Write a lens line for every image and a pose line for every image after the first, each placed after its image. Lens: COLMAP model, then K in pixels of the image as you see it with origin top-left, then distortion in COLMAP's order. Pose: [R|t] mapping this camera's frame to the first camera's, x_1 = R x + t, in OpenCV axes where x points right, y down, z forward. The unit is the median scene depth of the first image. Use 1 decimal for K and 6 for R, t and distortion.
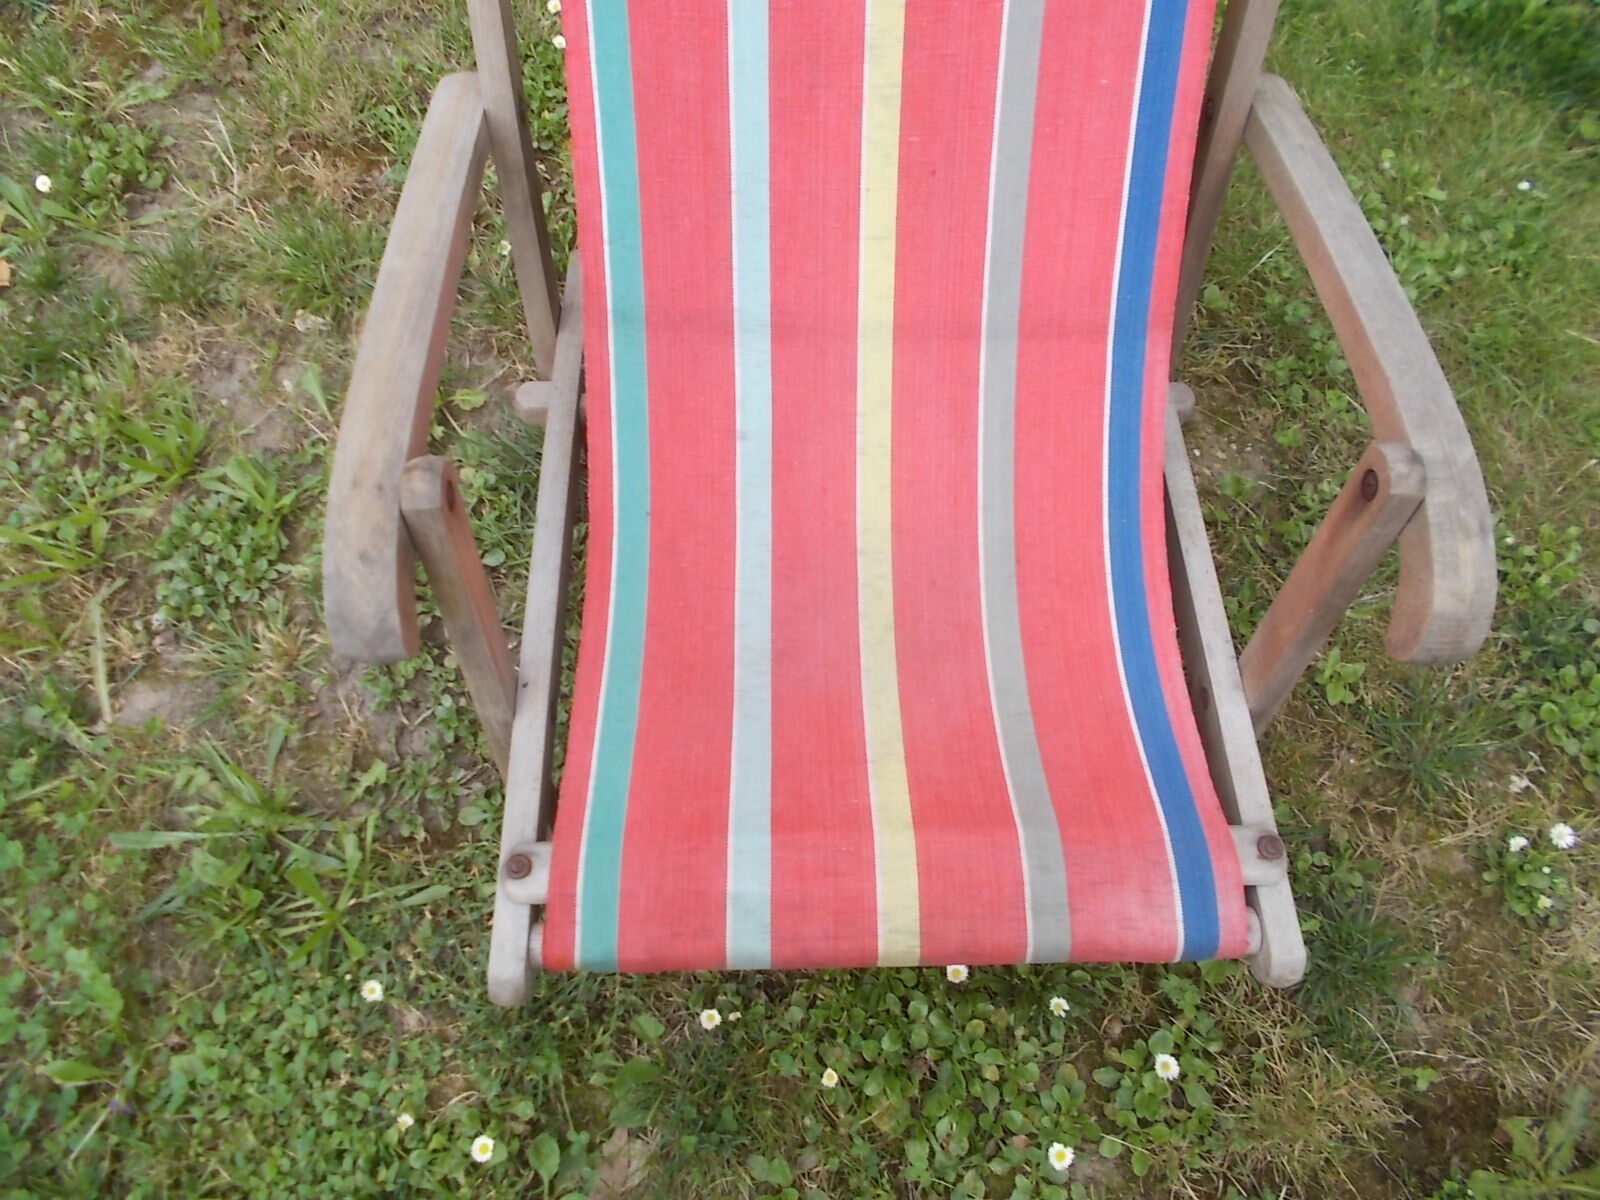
lens RADIAL K [[1200.5, 0, 794.3], [0, 1200.5, 598.7], [0, 0, 1]] dist [-0.000923, -0.005293]
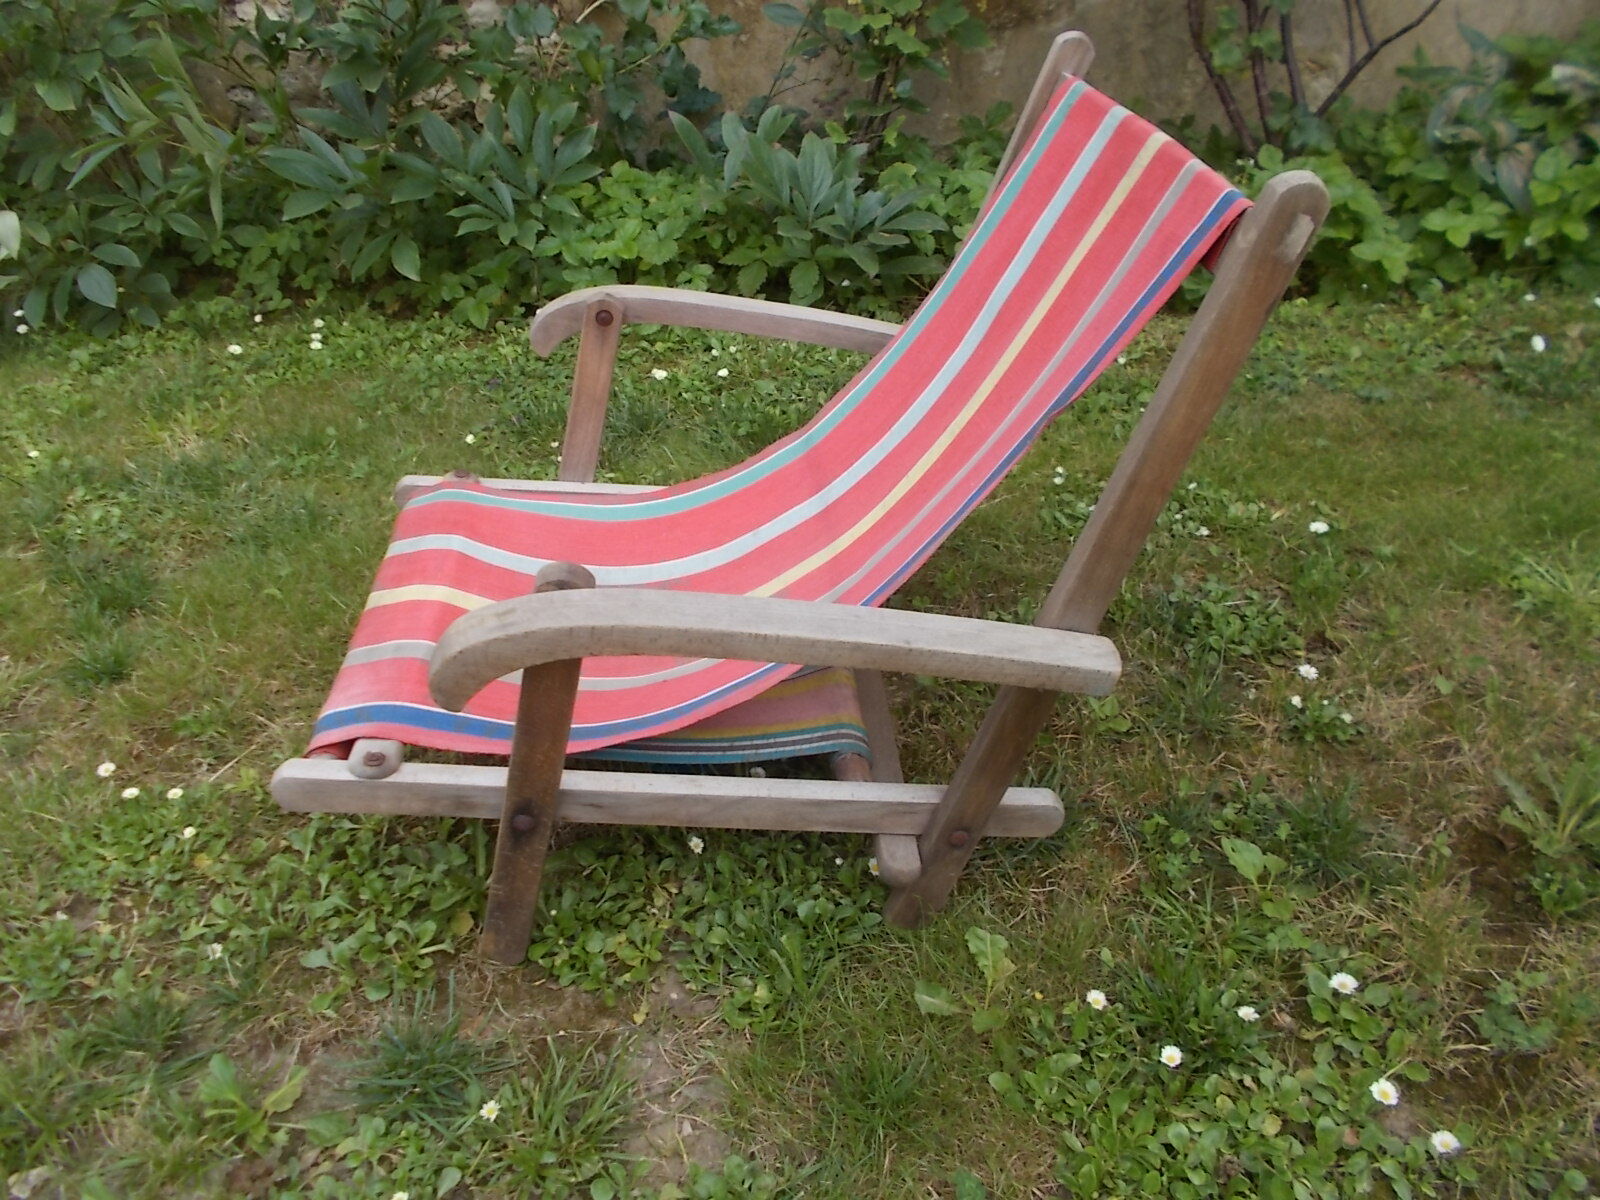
lens RADIAL K [[1200.5, 0, 794.3], [0, 1200.5, 598.7], [0, 0, 1]] dist [-0.000923, -0.005293]
pose [[0.667933, -0.469579, 0.577374, -0.448457], [0.715242, 0.619417, -0.323652, 0.180219], [-0.205655, 0.629140, 0.749592, 0.110305]]
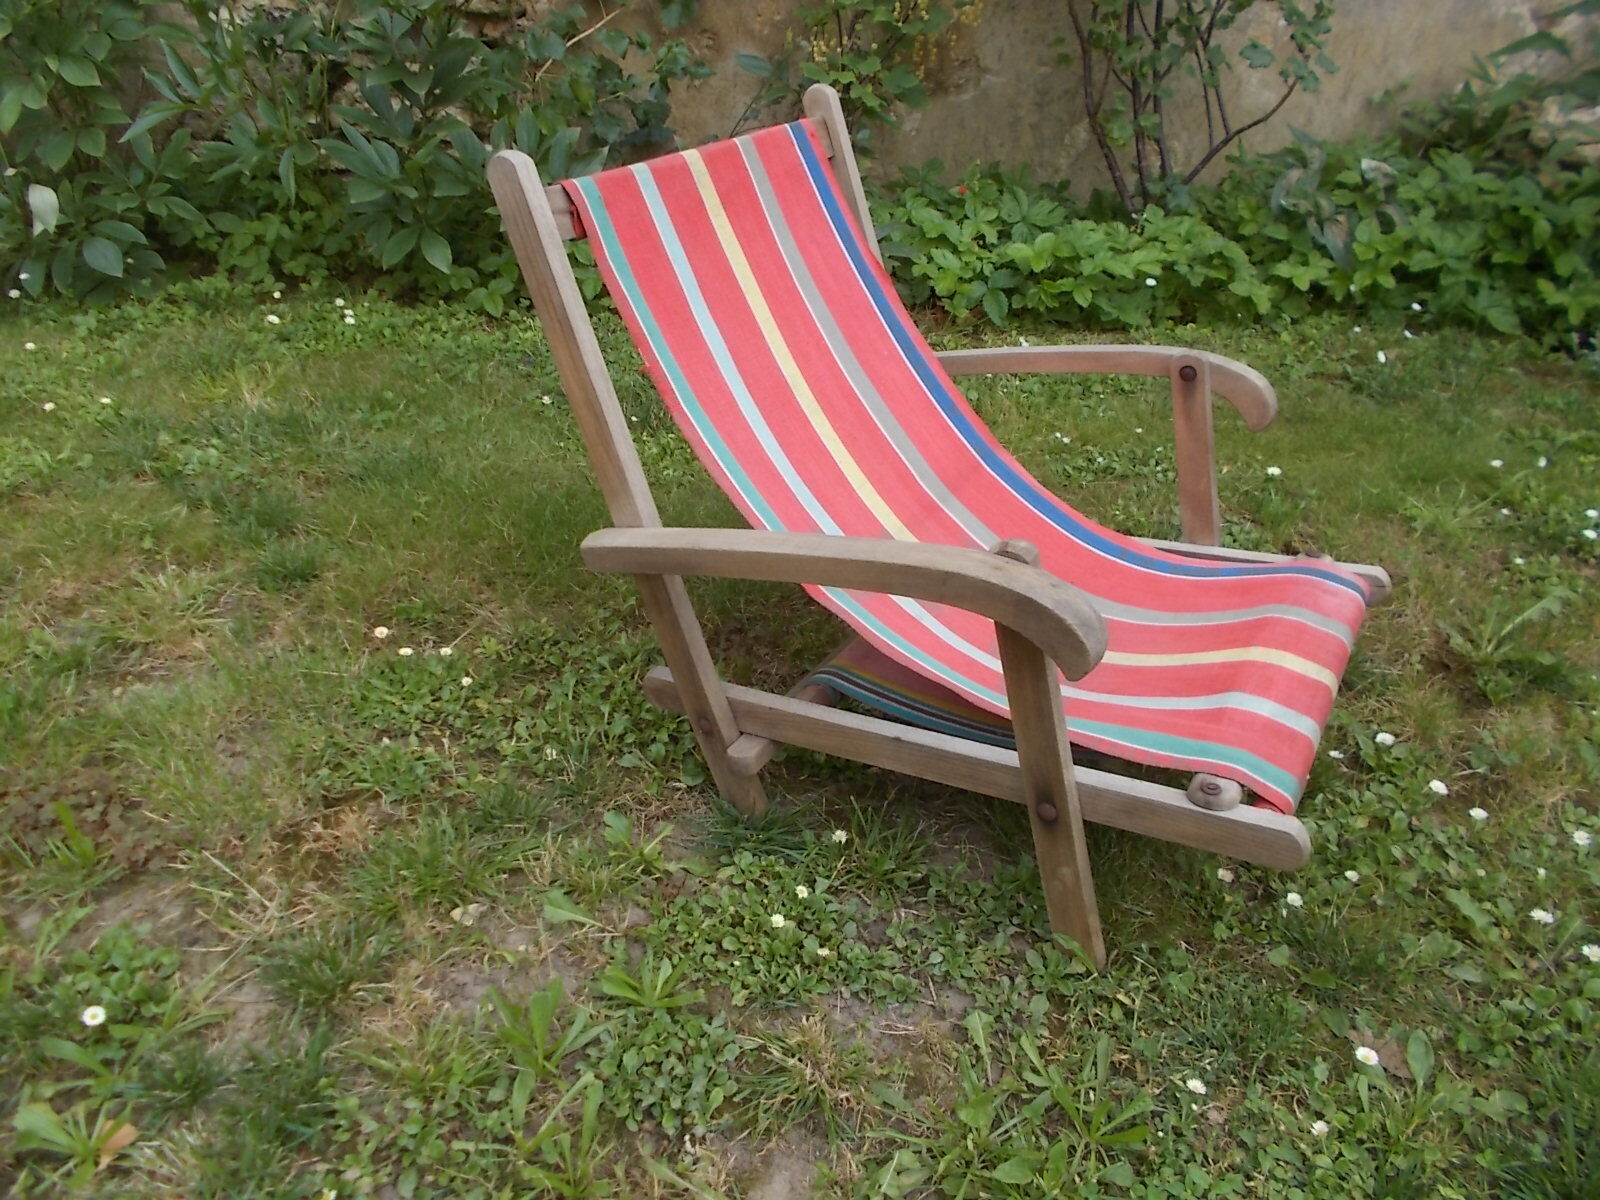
lens RADIAL K [[1200.5, 0, 794.3], [0, 1200.5, 598.7], [0, 0, 1]] dist [-0.000923, -0.005293]
pose [[0.525114, -0.435276, 0.731293, -1.102986], [0.772331, 0.604651, -0.194685, 0.003893], [-0.357435, 0.667032, 0.653688, 0.162305]]
